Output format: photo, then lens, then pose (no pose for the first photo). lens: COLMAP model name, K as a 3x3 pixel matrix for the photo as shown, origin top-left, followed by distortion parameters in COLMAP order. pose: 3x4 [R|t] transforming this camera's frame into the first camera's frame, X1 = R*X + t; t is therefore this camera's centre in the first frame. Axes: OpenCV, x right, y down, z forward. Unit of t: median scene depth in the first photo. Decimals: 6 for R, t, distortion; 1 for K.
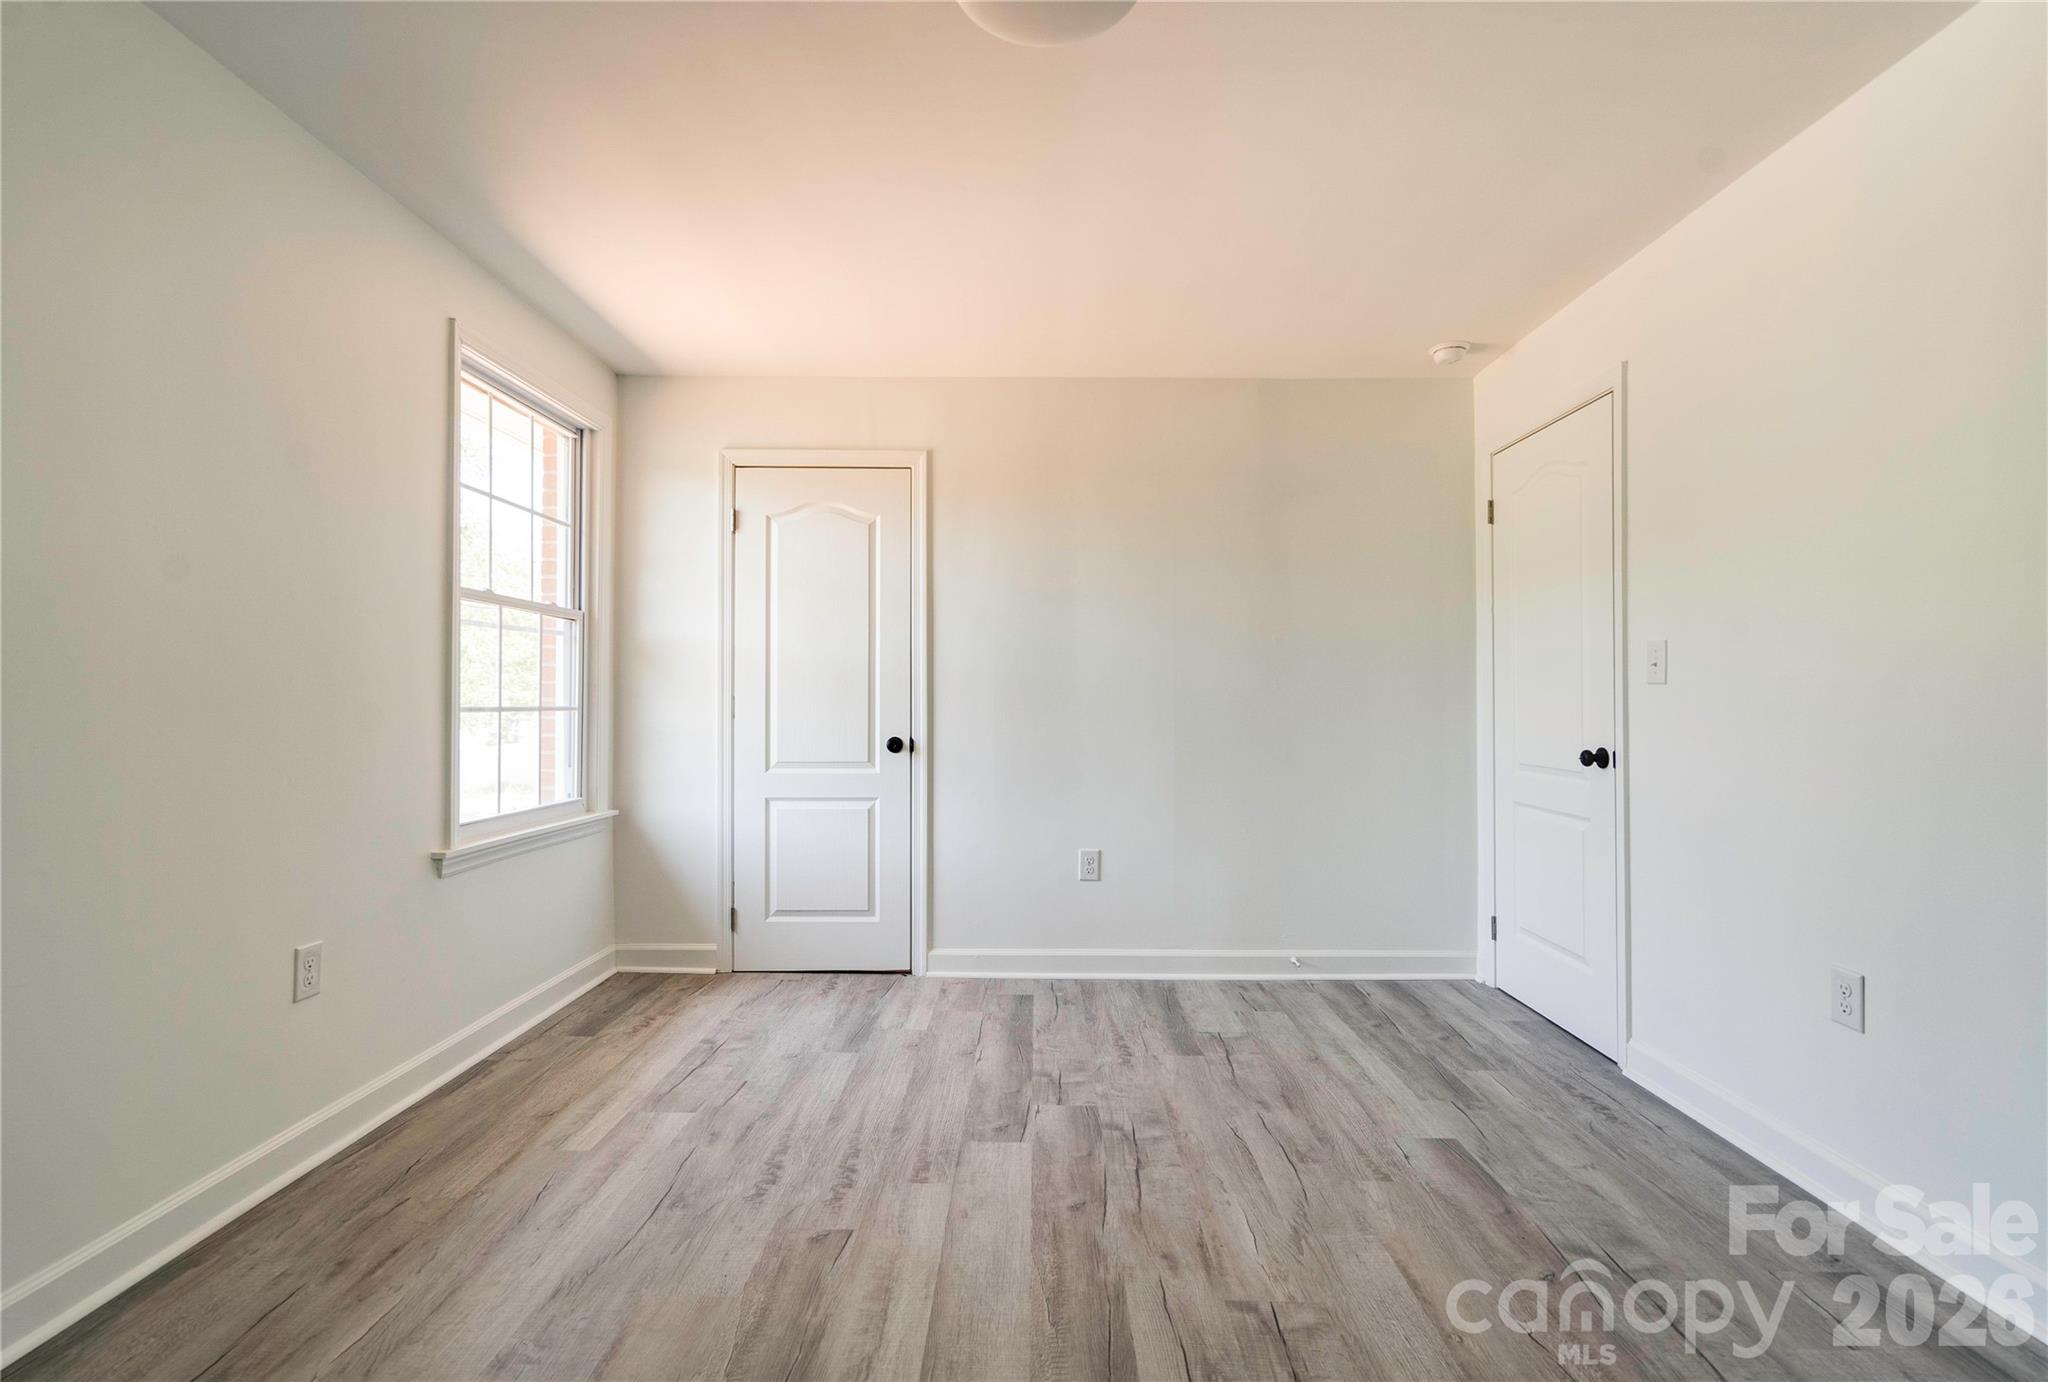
lens RADIAL K [[947.9, 0, 1015.9], [0, 947.9, 690.2], [0, 0, 1]] dist [-0.003087, 0.011661]
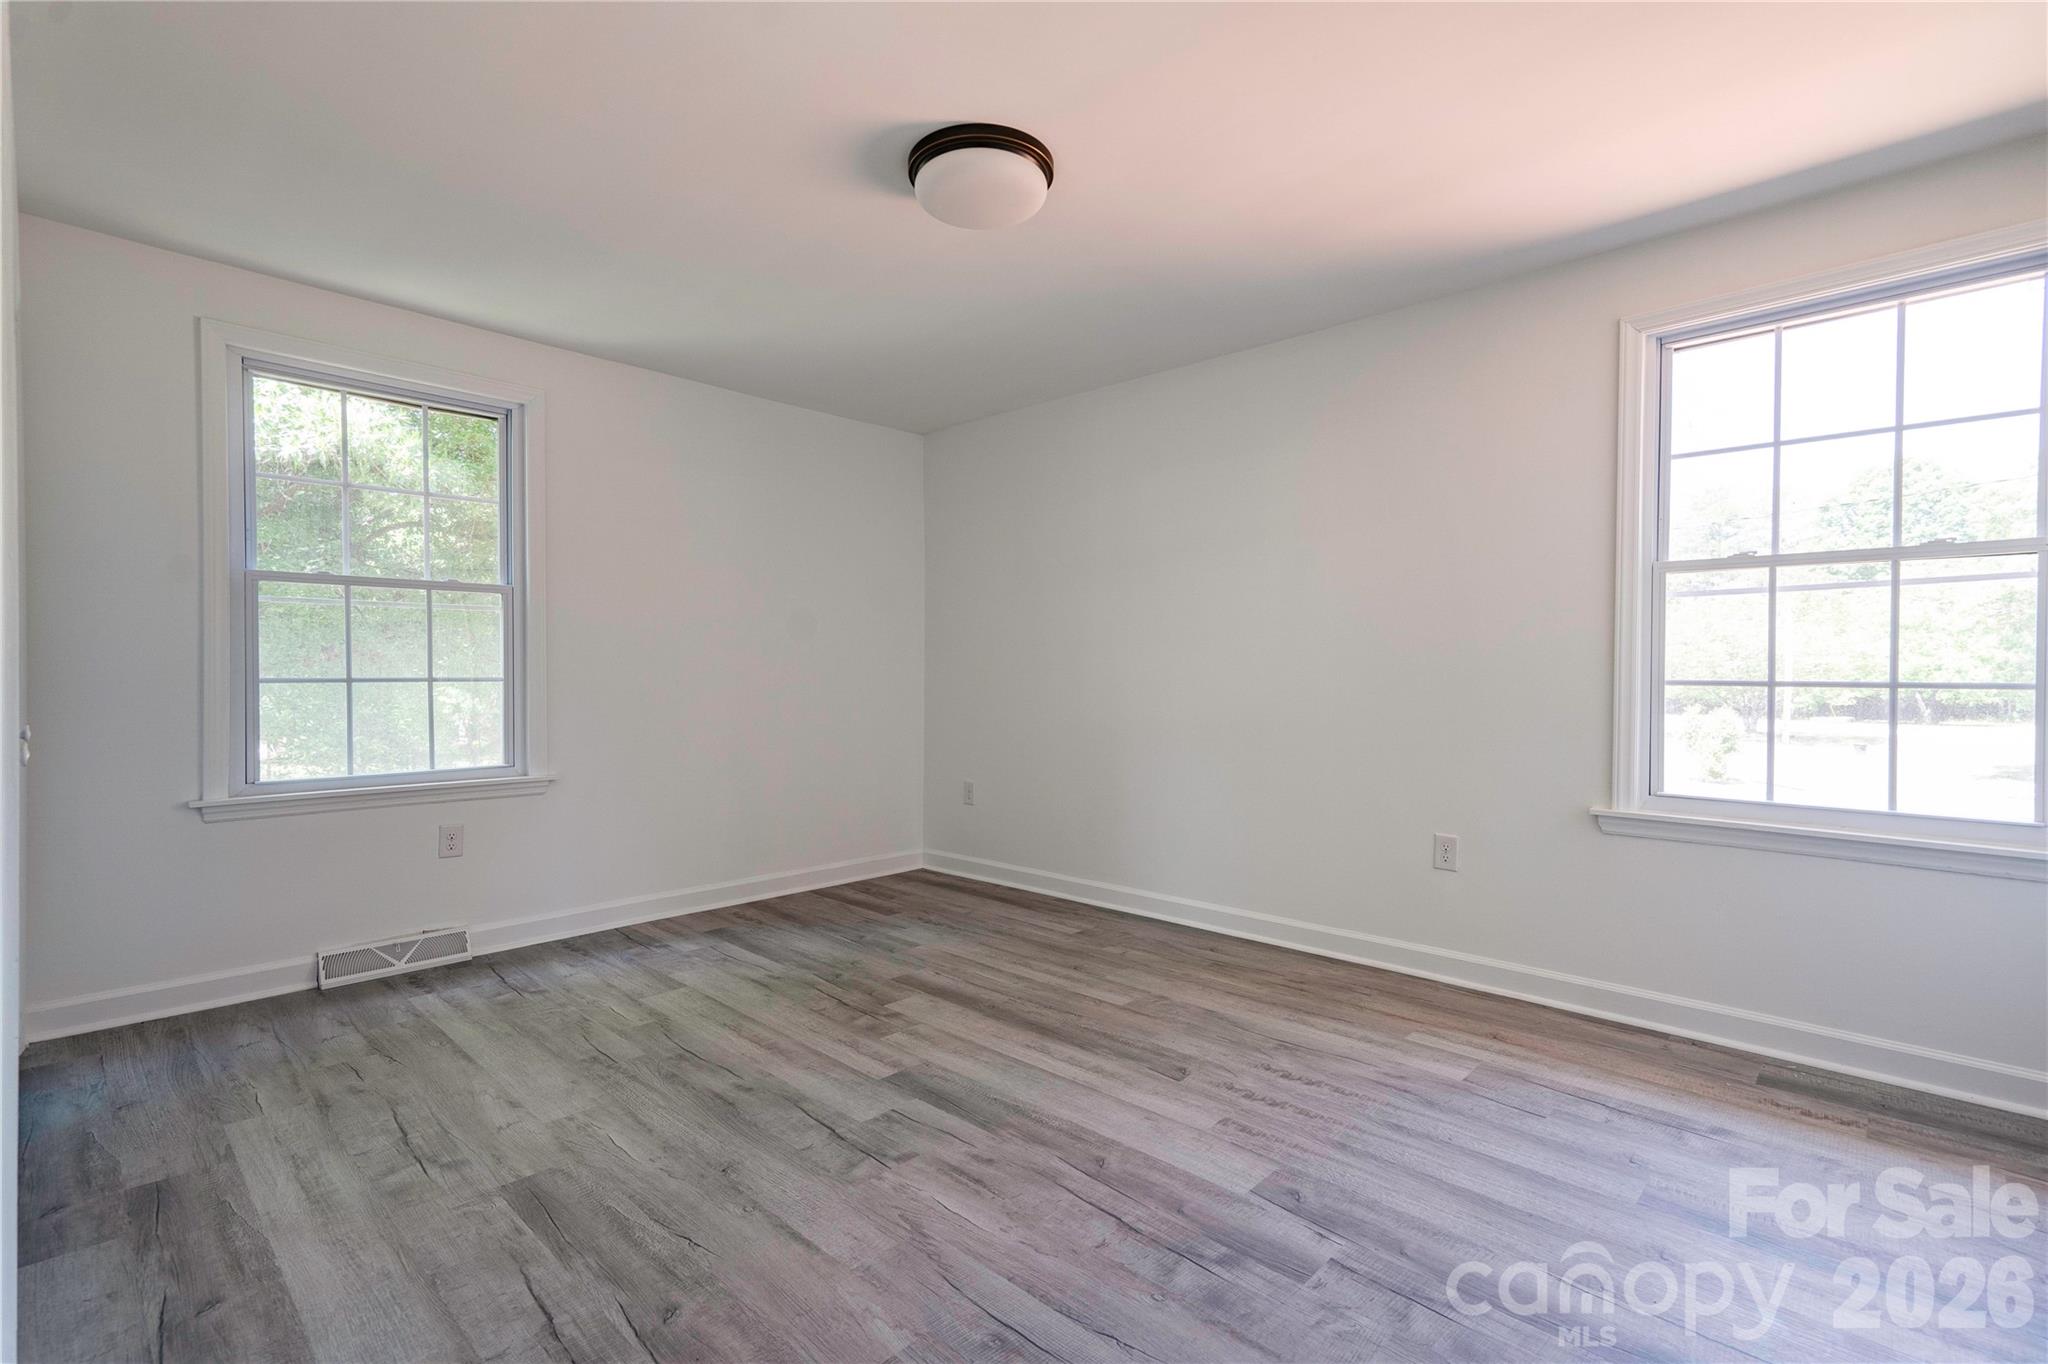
lens RADIAL K [[947.9, 0, 1028.8], [0, 947.9, 677.8], [0, 0, 1]] dist [-0.003087, 0.011661]
pose [[-0.665564, -0.000331, -0.746341, 0.816288], [0.002736, 0.999992, -0.002884, 0.021212], [0.746336, -0.003961, -0.665558, 1.504556]]
